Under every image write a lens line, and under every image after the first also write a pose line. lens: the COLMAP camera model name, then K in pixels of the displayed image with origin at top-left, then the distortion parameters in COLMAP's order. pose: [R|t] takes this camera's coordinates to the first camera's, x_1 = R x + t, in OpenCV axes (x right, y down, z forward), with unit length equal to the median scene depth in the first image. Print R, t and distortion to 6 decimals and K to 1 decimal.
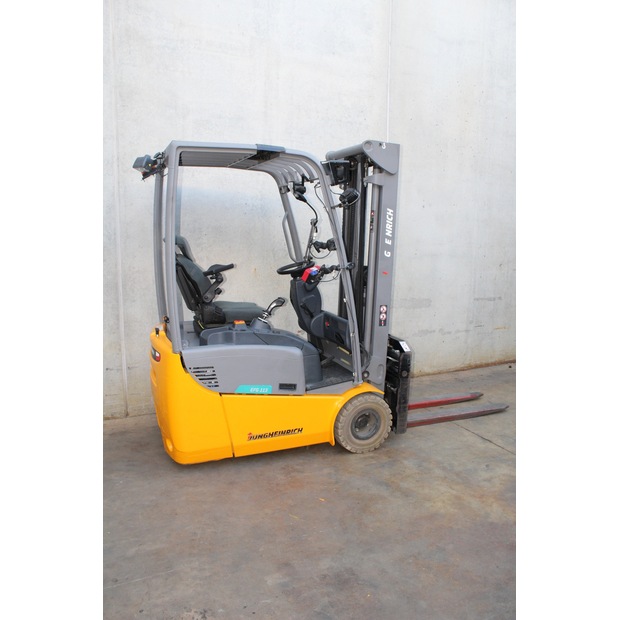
lens RADIAL K [[516.9, 0, 310.0], [0, 516.9, 310.0], [0, 0, 1]] dist [-0.155327, 0.146880]
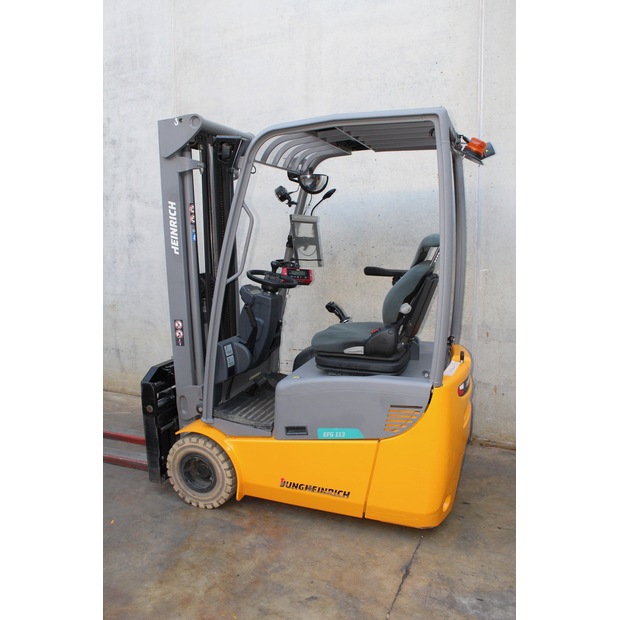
lens RADIAL K [[524.2, 0, 307.1], [0, 524.2, 310.9], [0, 0, 1]] dist [-0.146005, 0.134519]
pose [[0.631081, 0.086953, -0.770828, 0.765146], [-0.097678, 0.994696, 0.032237, -0.059716], [0.769542, 0.054949, 0.636227, 0.552127]]
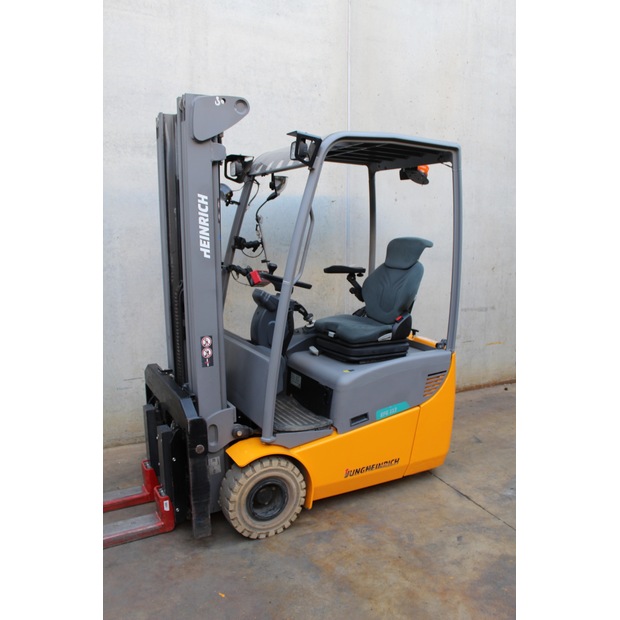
lens RADIAL K [[524.2, 0, 307.1], [0, 524.2, 310.9], [0, 0, 1]] dist [-0.146005, 0.134519]
pose [[0.999715, -0.009105, -0.022089, 0.138054], [0.008979, 0.999943, -0.005786, -0.026631], [0.022140, 0.005586, 0.999739, 0.222227]]
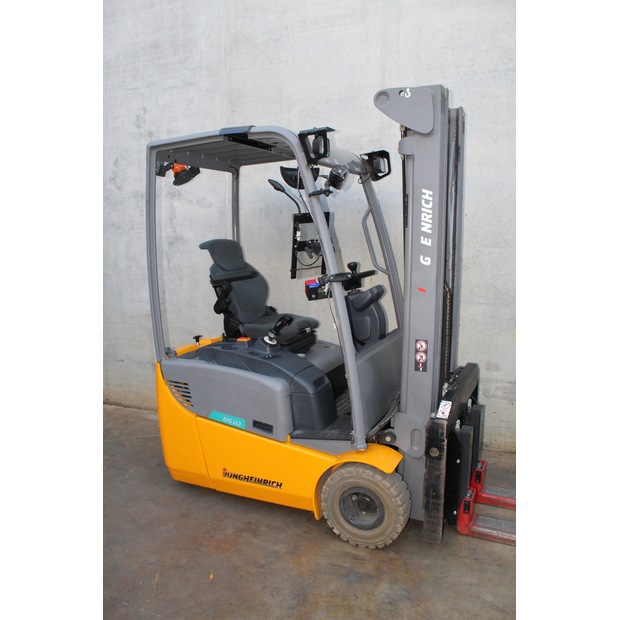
lens RADIAL K [[513.1, 0, 311.7], [0, 513.1, 316.0], [0, 0, 1]] dist [-0.154574, 0.134046]
pose [[0.677121, 0.081880, -0.731302, 0.537093], [-0.085346, 0.995822, 0.032474, -0.050070], [0.730906, 0.040425, 0.681280, 0.481134]]
